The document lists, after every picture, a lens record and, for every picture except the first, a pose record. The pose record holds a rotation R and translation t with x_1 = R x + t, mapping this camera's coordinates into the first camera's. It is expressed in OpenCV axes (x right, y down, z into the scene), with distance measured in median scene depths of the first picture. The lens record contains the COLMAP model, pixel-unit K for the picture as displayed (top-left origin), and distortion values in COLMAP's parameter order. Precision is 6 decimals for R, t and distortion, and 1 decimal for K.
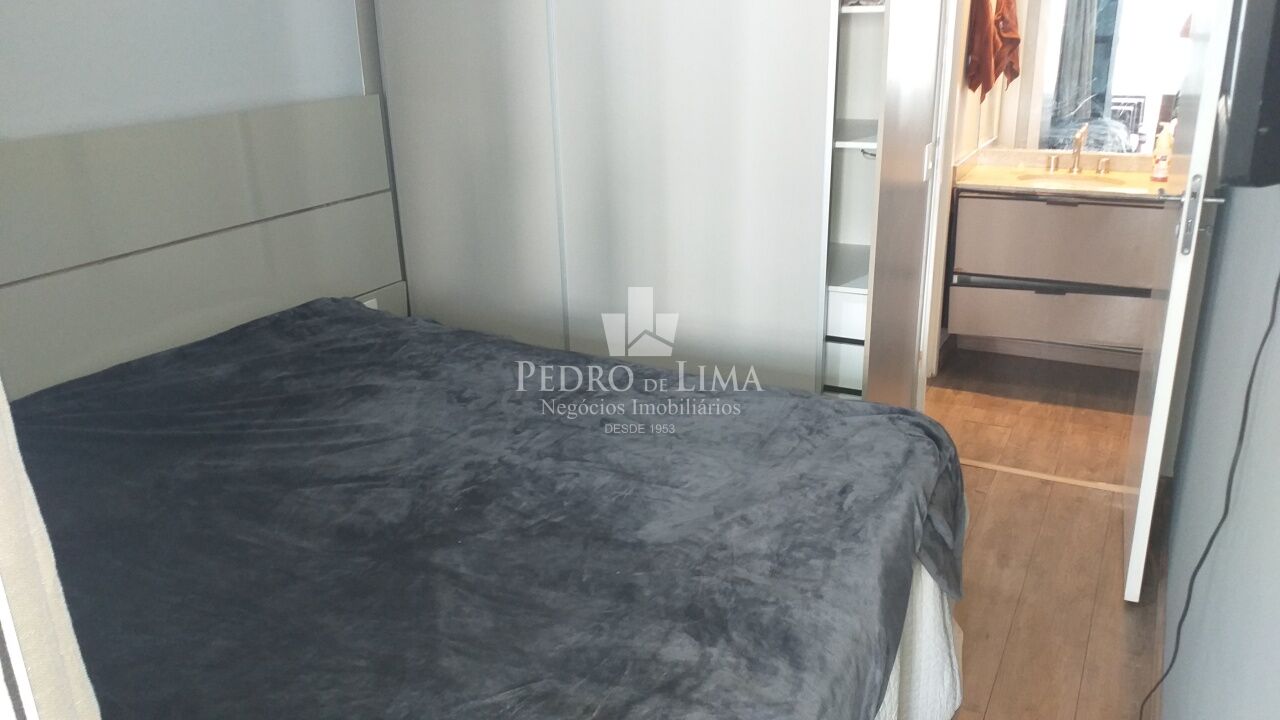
lens RADIAL K [[1037.8, 0, 660.5], [0, 1037.8, 361.5], [0, 0, 1]] dist [0.172508, -0.398590]
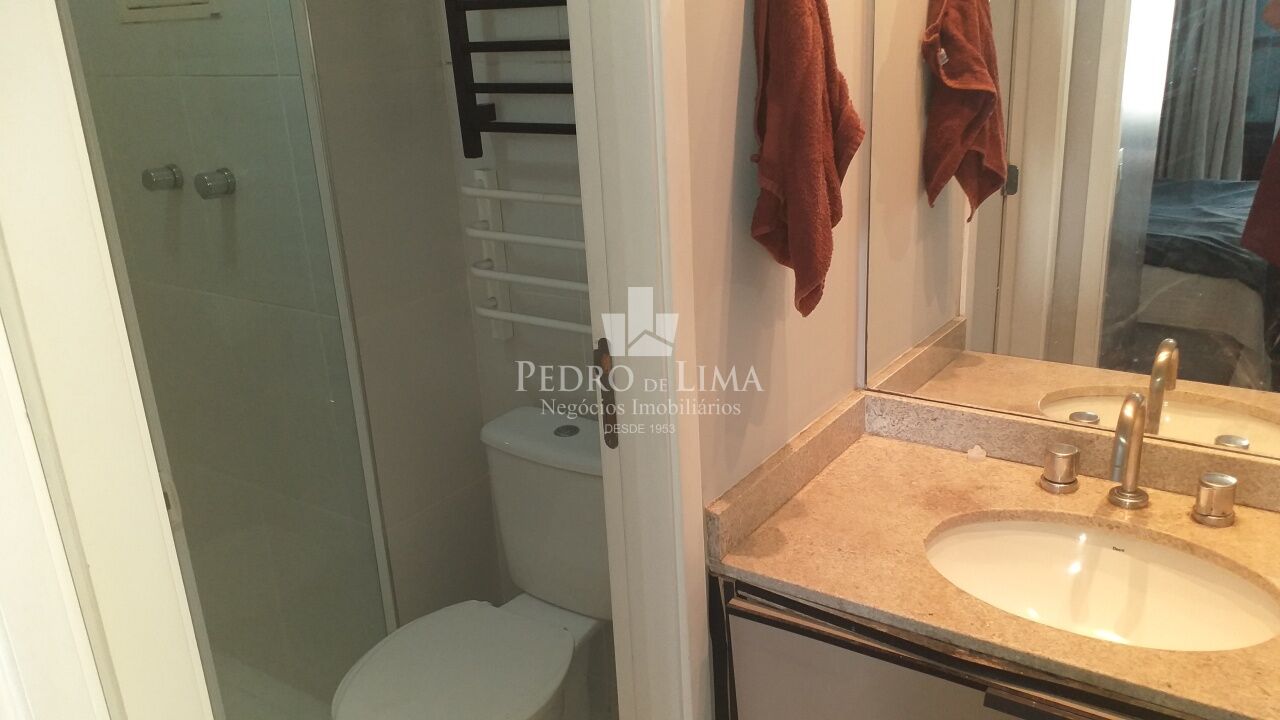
lens RADIAL K [[1015.3, 0, 660.8], [0, 1015.3, 363.5], [0, 0, 1]] dist [0.150136, -0.305021]
pose [[0.992360, 0.011362, -0.122852, 0.268141], [-0.010792, 0.999928, 0.005303, -0.209307], [0.122903, -0.003937, 0.992411, 0.619603]]
